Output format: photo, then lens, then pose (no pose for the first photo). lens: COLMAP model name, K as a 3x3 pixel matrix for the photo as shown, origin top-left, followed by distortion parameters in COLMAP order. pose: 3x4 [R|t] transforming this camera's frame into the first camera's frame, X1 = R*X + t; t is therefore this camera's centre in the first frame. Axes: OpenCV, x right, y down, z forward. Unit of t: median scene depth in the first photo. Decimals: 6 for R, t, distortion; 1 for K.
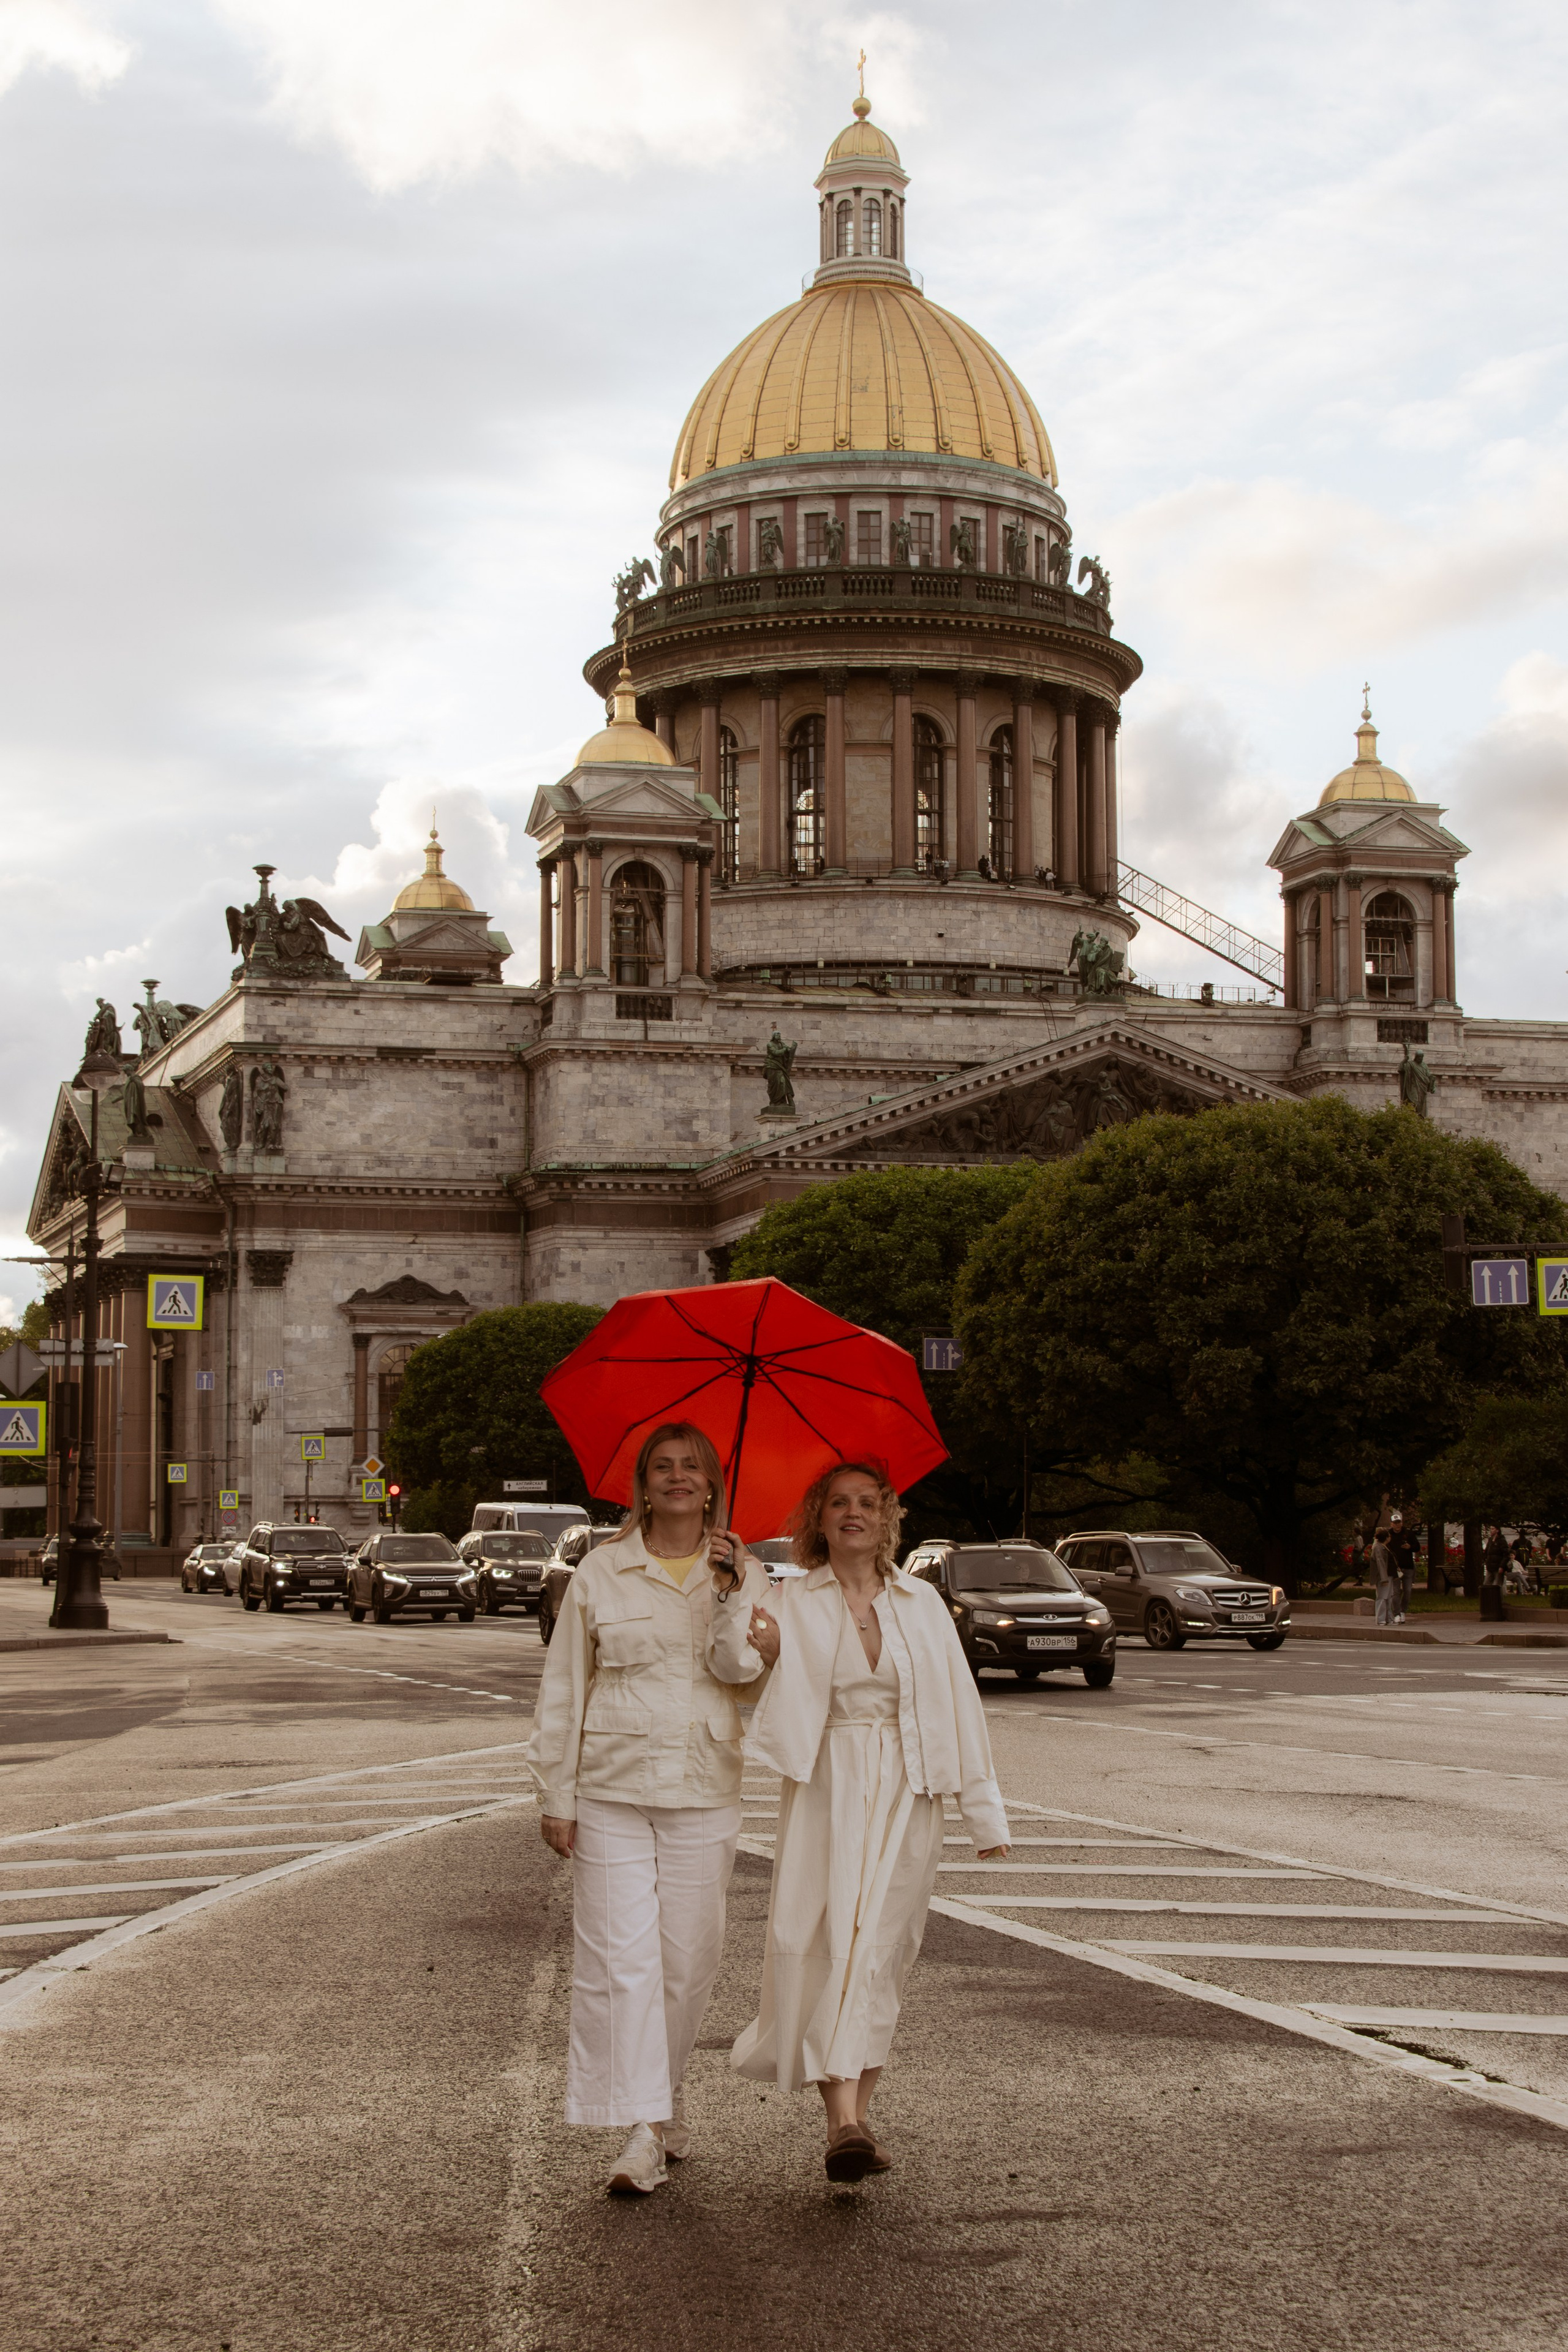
lens RADIAL K [[4008.3, 0, 749.2], [0, 4008.3, 1253.3], [0, 0, 1]] dist [0.074582, 0.006826]
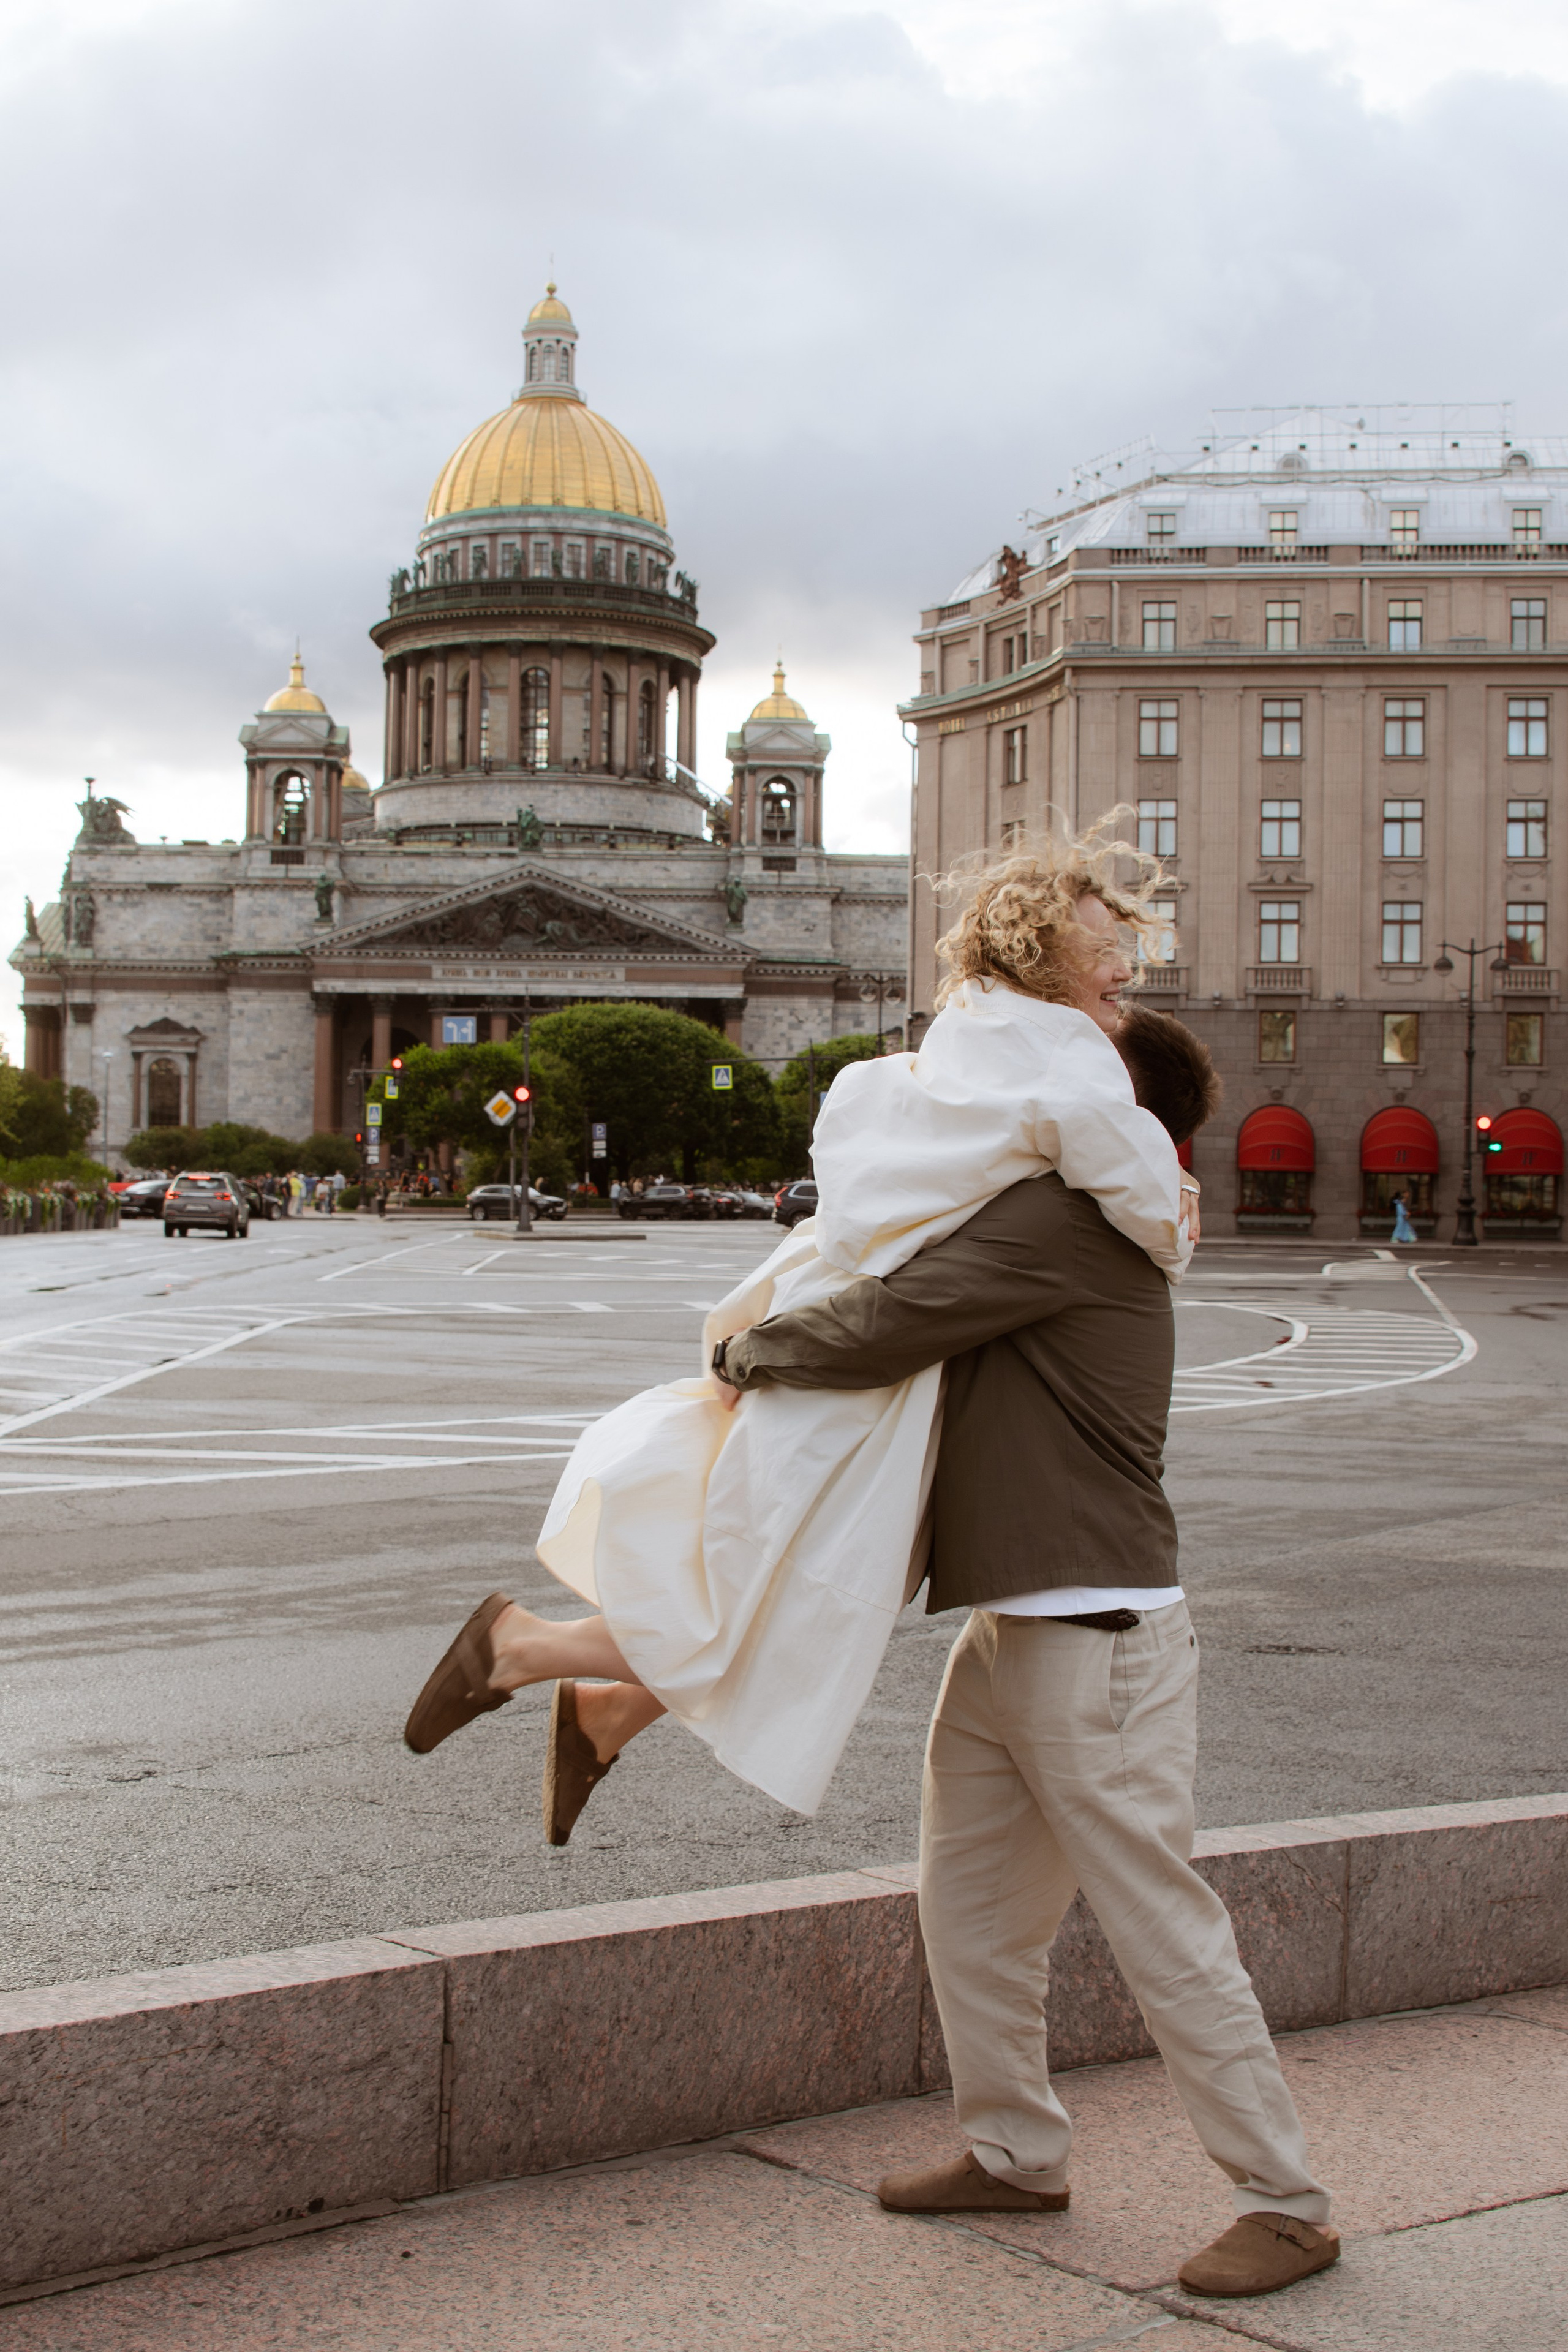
lens RADIAL K [[2986.0, 0, 731.6], [0, 2986.0, 1186.8], [0, 0, 1]] dist [-0.128655, 0.011757]
pose [[0.971292, 0.015845, -0.237364, 0.432046], [0.000761, 0.997567, 0.069707, -0.009997], [0.237891, -0.067887, 0.968917, -0.163481]]
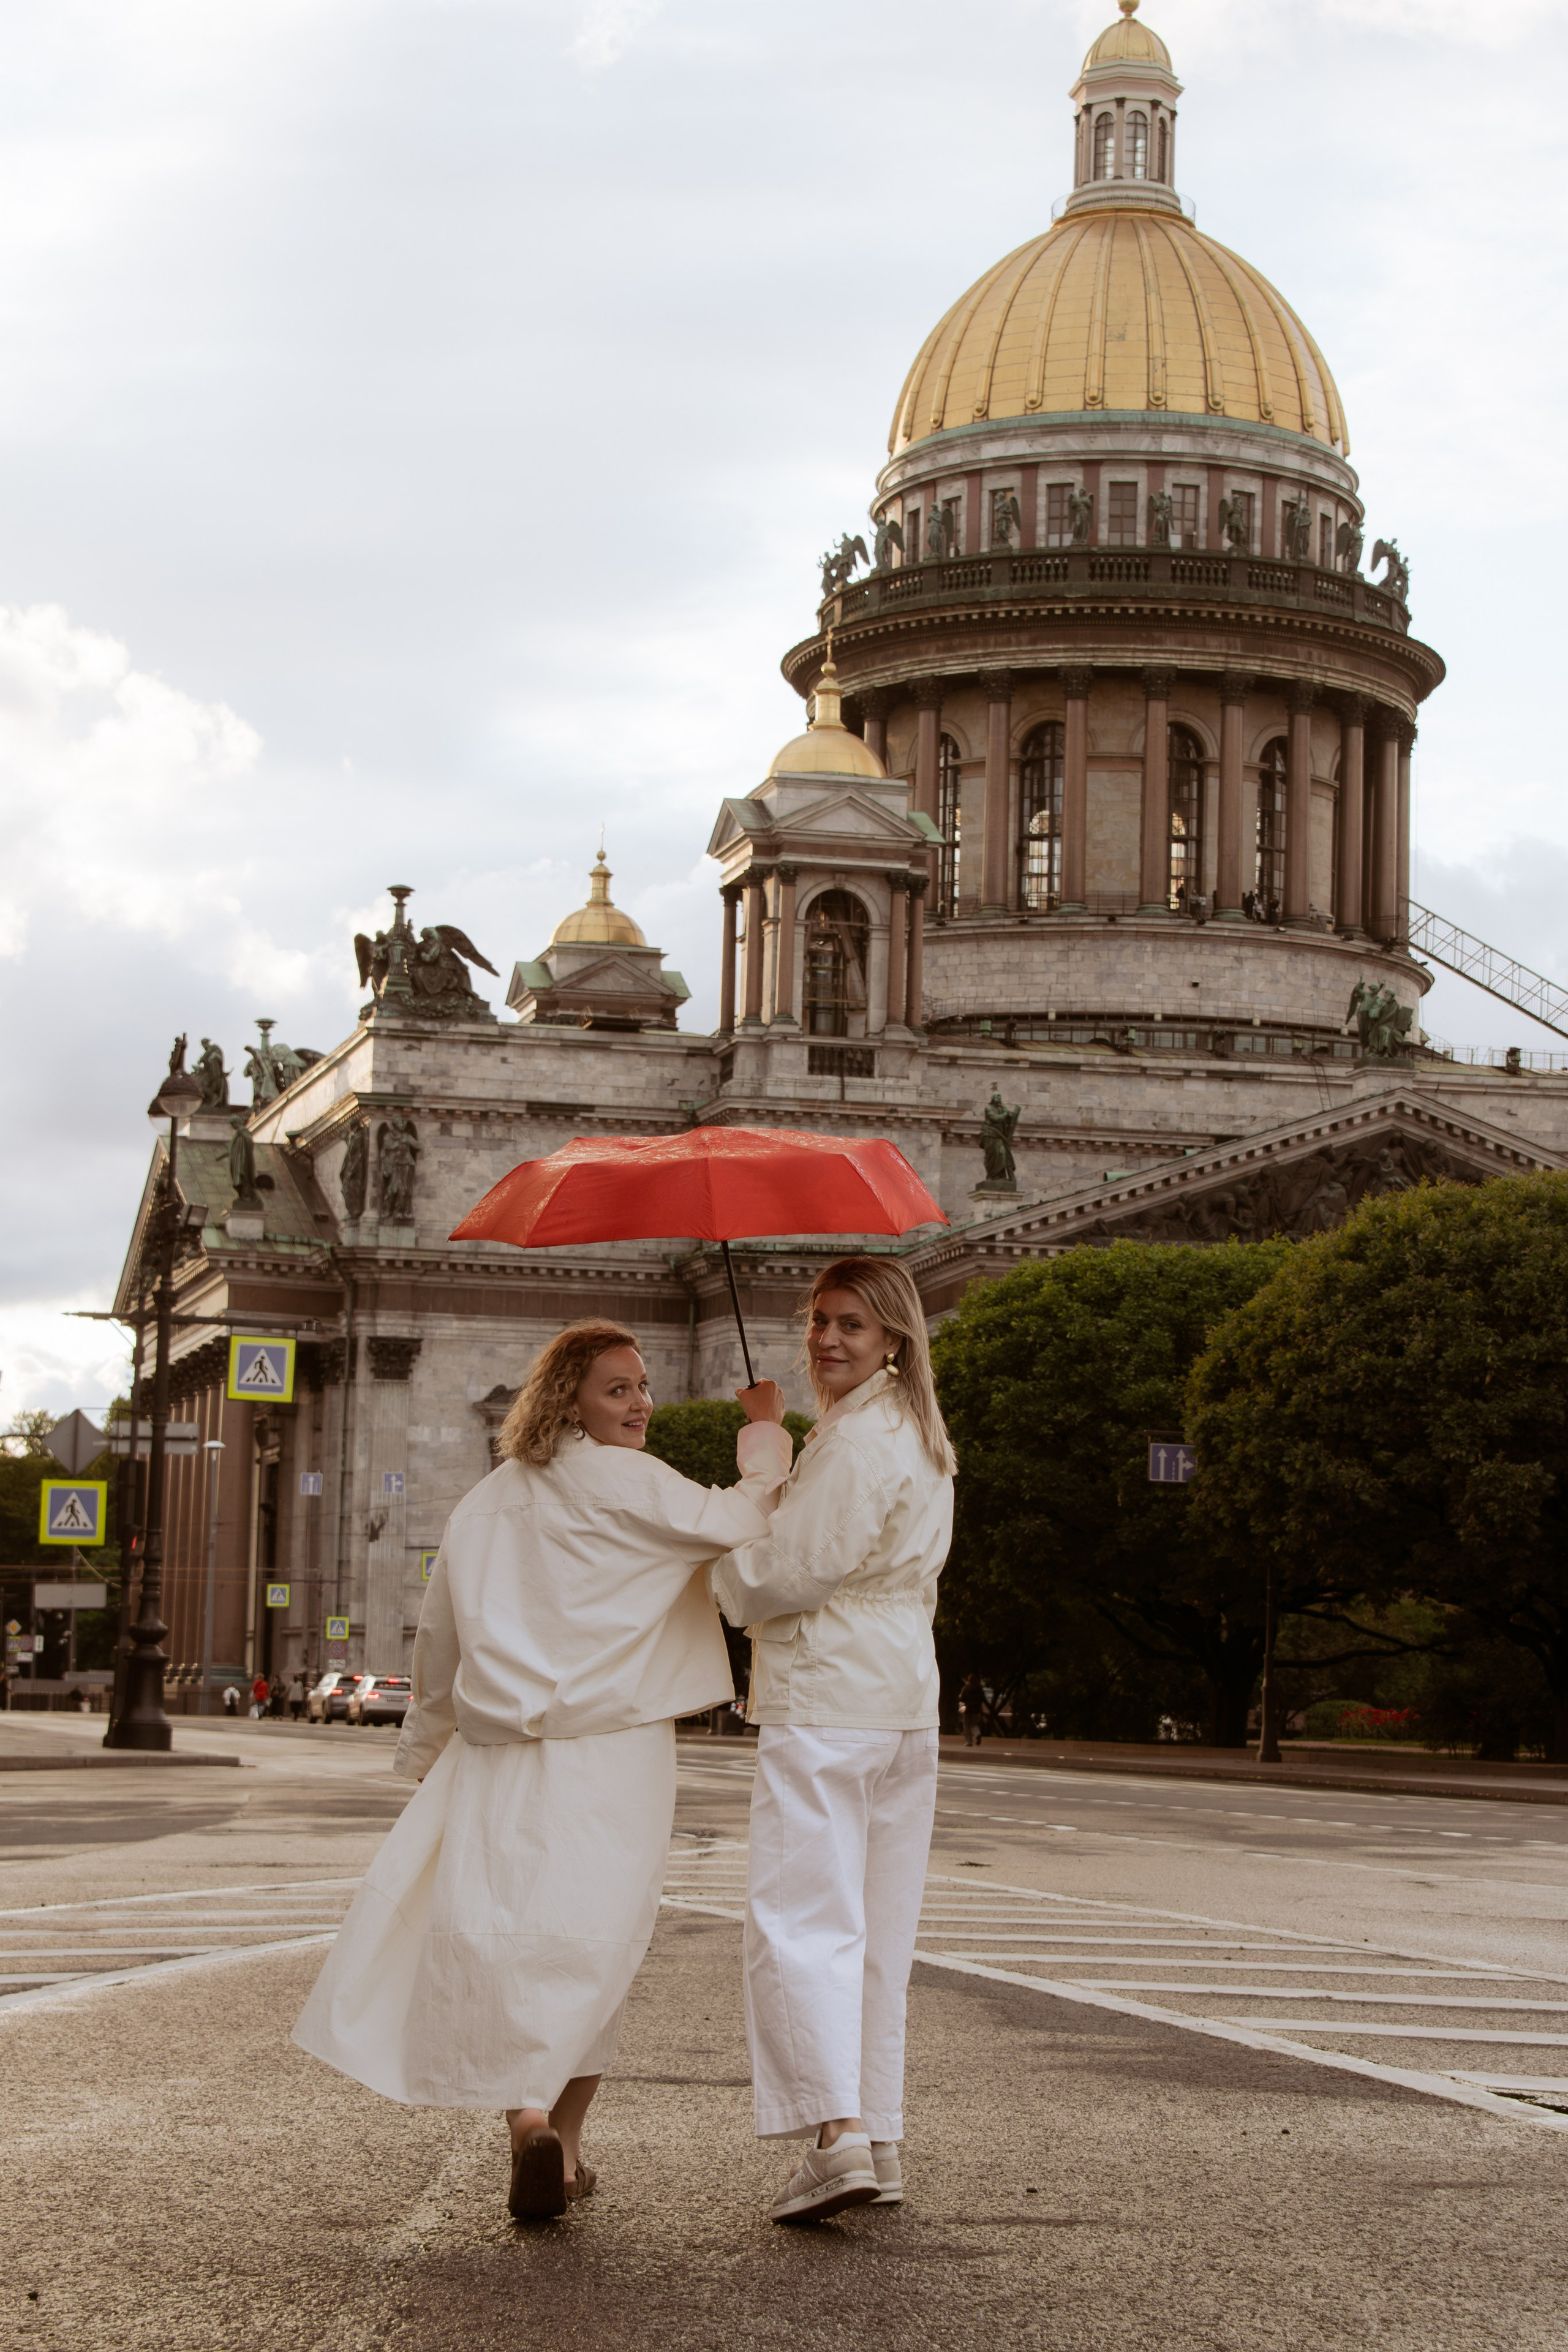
lens RADIAL K [[4730.3, 0, 742.8], [0, 4730.3, 1260.5], [0, 0, 1]] dist [0.176807, 0.160940]
pose [[0.998580, 0.023677, -0.047711, 0.001674], [-0.024696, 0.999477, -0.020877, 0.002031], [0.047192, 0.022025, 0.998643, 0.000213]]
